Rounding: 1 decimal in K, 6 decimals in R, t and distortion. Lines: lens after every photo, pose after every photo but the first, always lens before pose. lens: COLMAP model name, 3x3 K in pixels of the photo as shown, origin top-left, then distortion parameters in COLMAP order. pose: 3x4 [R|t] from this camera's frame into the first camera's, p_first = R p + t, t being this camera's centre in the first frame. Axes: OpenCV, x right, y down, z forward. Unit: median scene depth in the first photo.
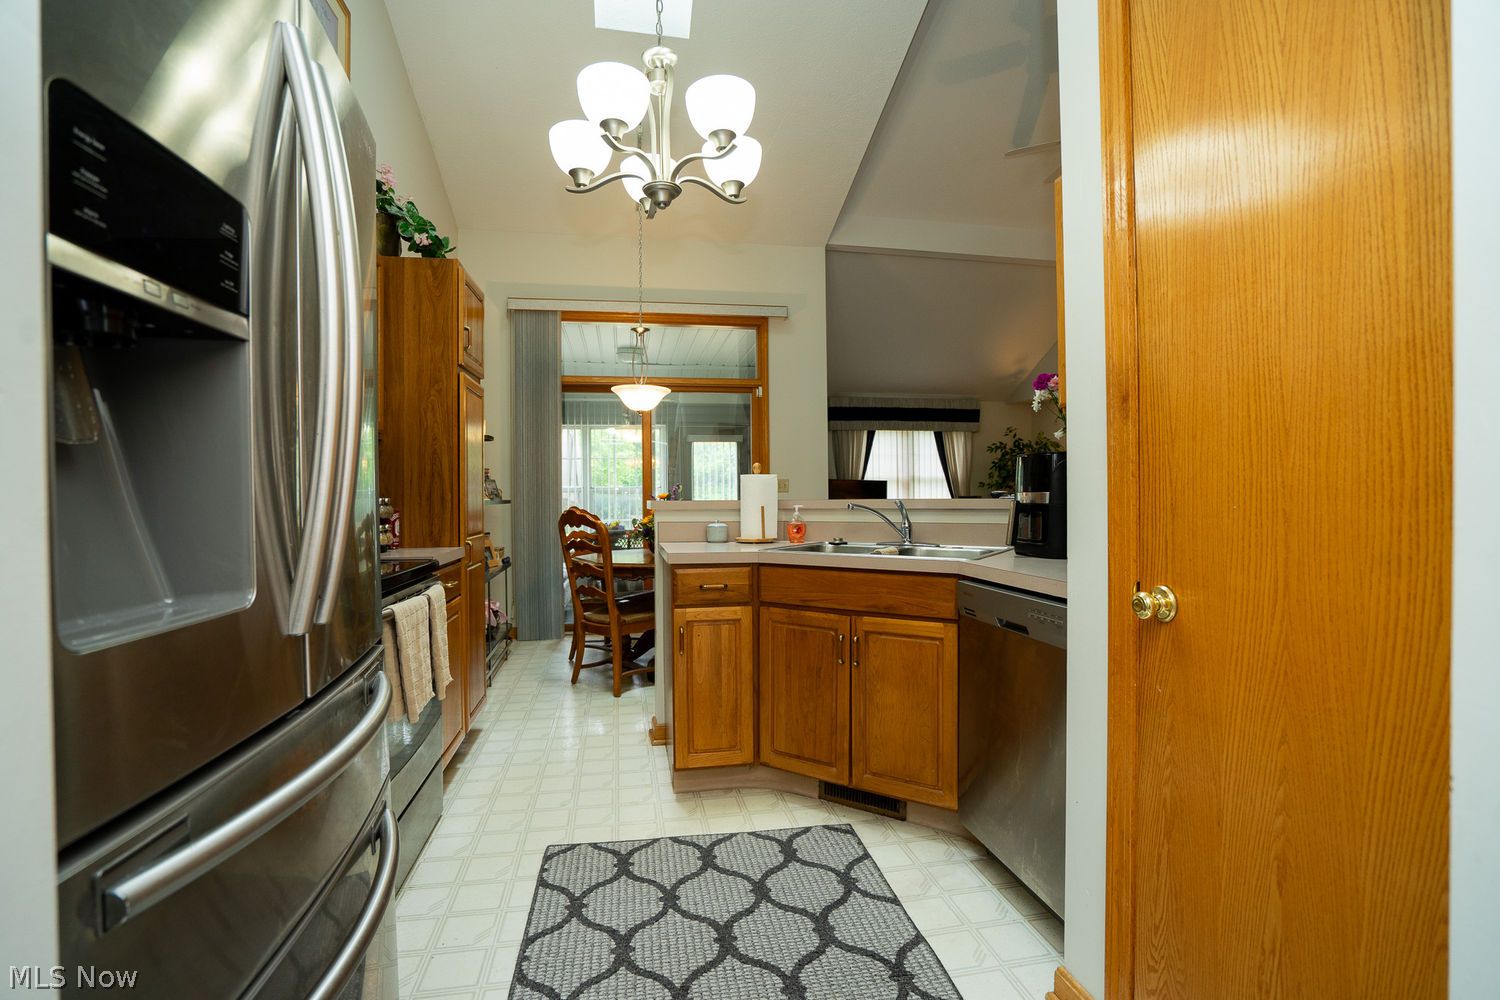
lens RADIAL K [[682.7, 0, 750.0], [0, 682.7, 500.0], [0, 0, 1]] dist [-0.055594, 0.024787]
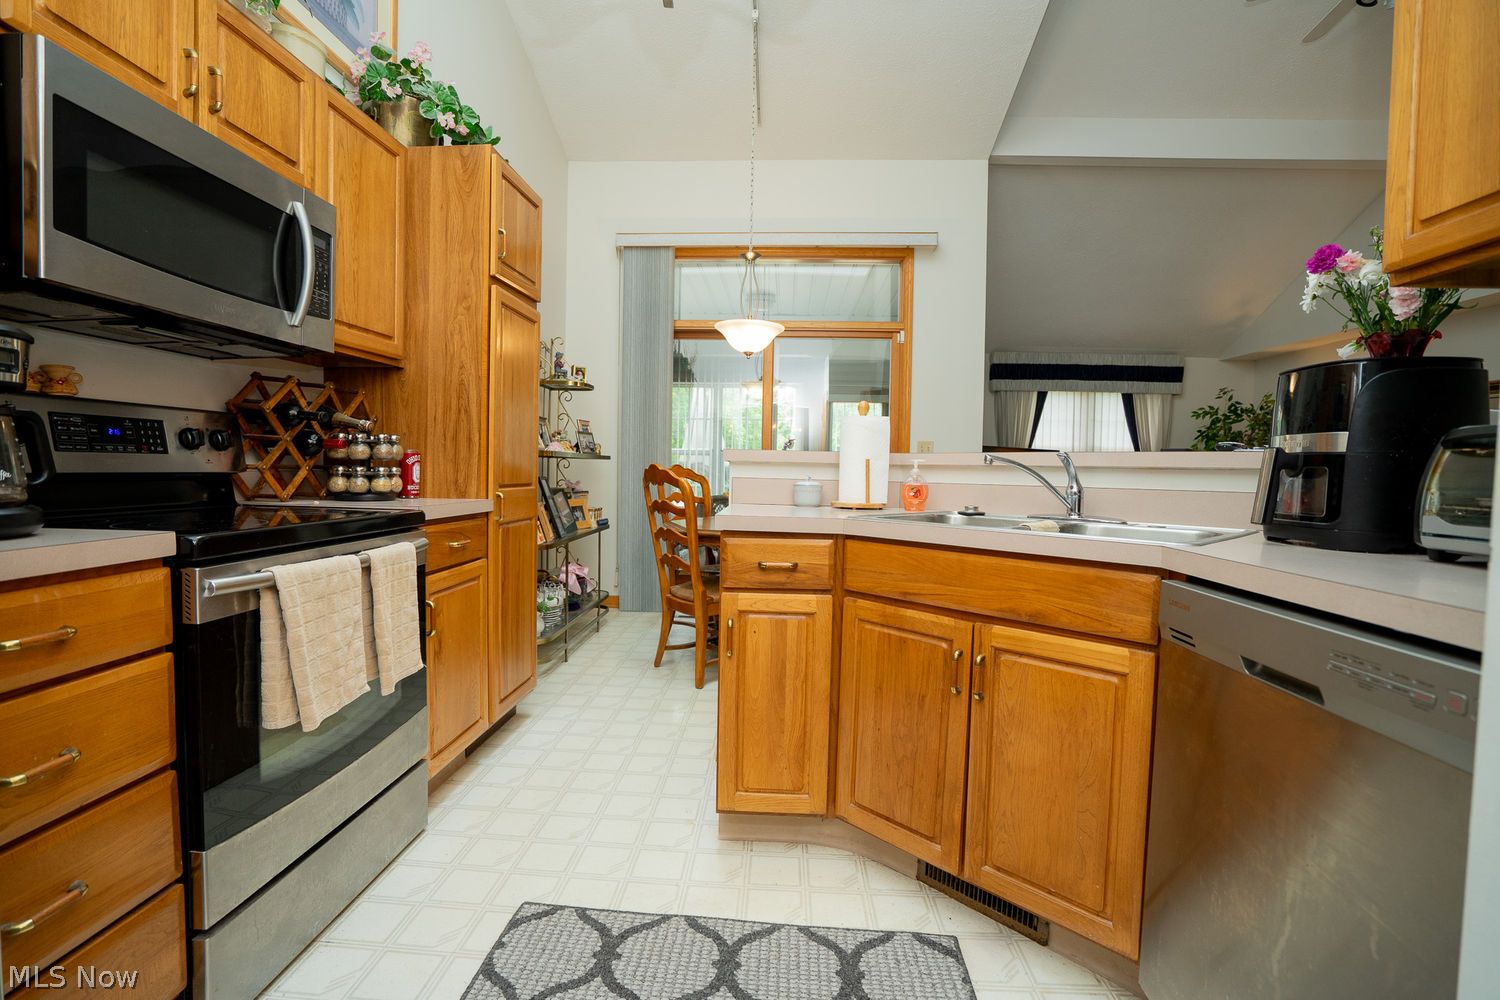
lens RADIAL K [[682.7, 0, 750.0], [0, 682.7, 500.0], [0, 0, 1]] dist [-0.055594, 0.024787]
pose [[0.971964, 0.036694, -0.232248, 0.079351], [-0.027934, 0.998773, 0.040894, 0.030659], [0.233463, -0.033260, 0.971797, 0.300115]]
